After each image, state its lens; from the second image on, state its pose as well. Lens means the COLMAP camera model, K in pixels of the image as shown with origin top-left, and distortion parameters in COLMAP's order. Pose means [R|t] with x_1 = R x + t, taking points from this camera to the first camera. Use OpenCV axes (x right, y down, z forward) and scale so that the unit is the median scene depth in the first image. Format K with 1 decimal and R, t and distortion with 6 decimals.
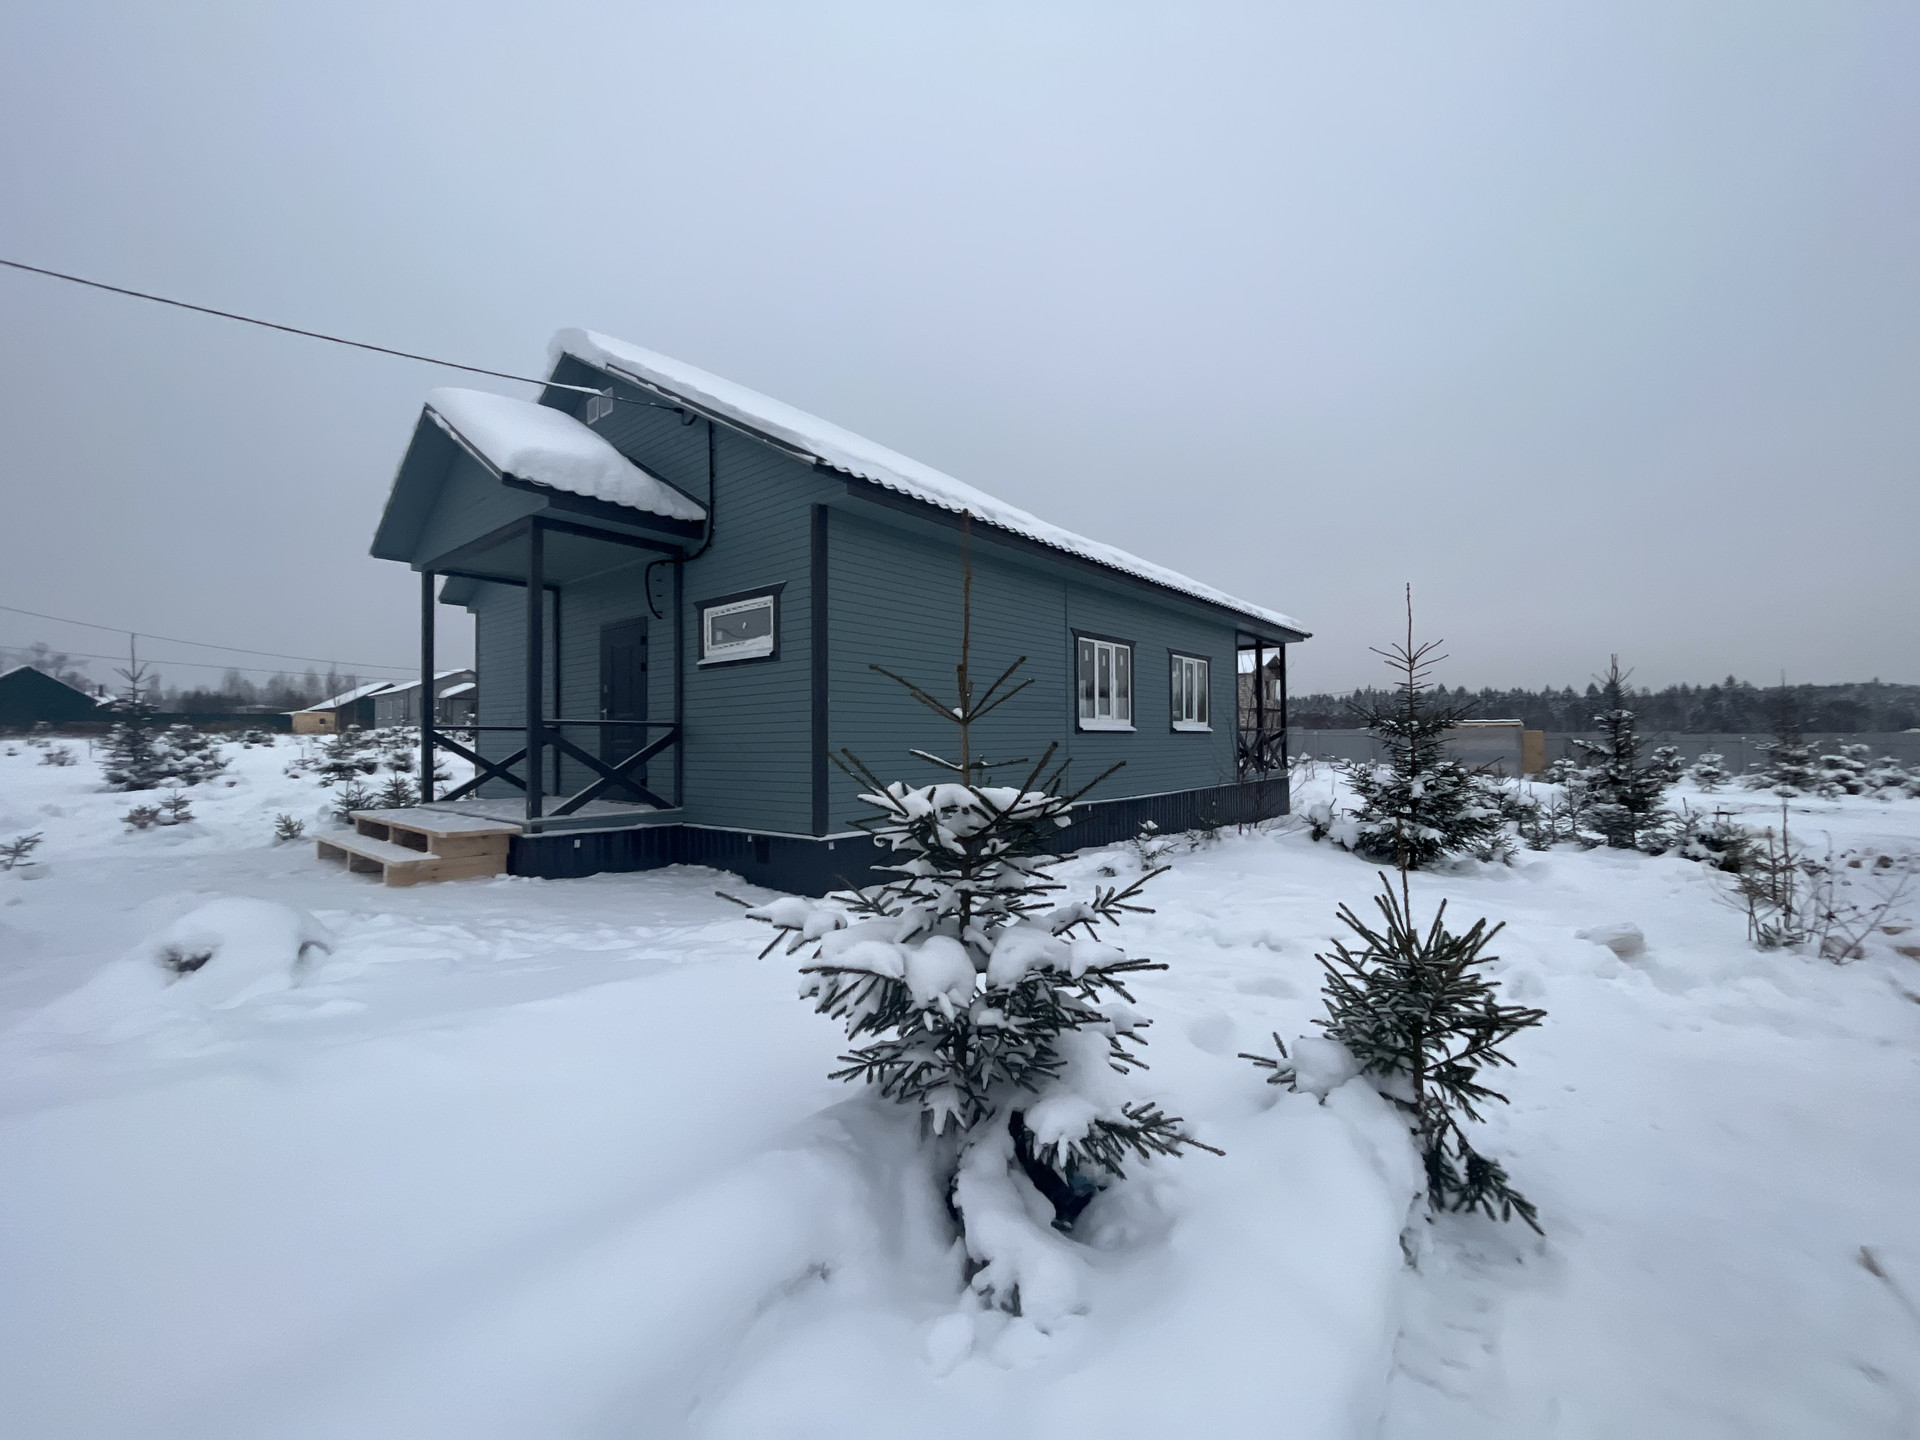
lens RADIAL K [[769.4, 0, 958.6], [0, 769.4, 722.4], [0, 0, 1]] dist [0.000487, 0.000025]
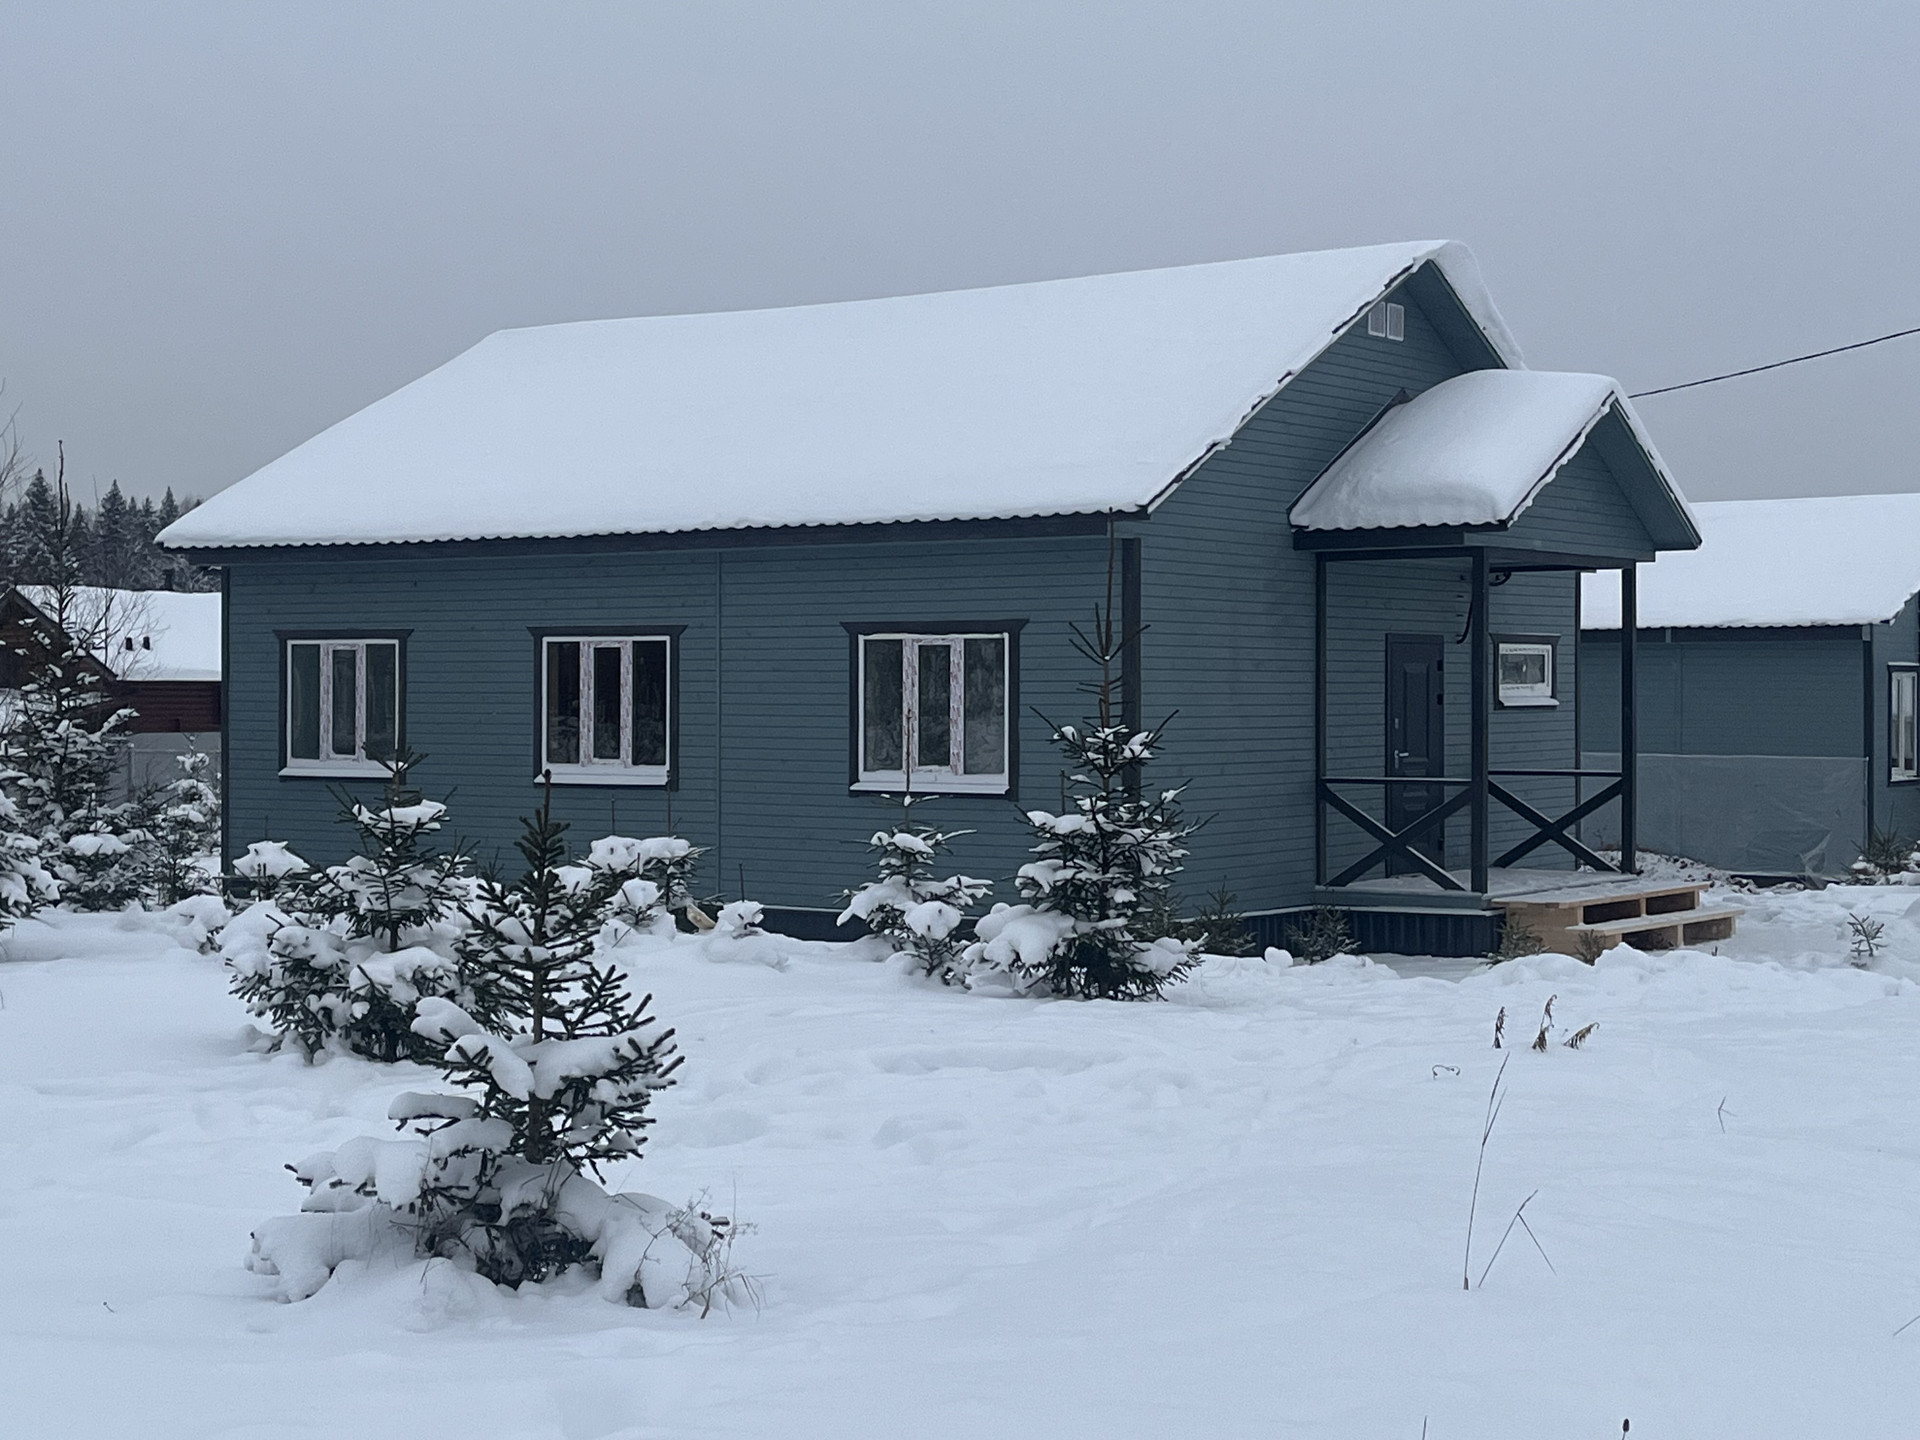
lens RADIAL K [[2918.2, 0, 960.0], [0, 2918.2, 720.4], [0, 0, 1]] dist [-0.001184, 0.000000]
pose [[-0.085546, 0.012789, 0.996252, -3.416598], [0.001906, 0.999918, -0.012672, -0.015146], [-0.996332, 0.000815, -0.085564, 1.794326]]
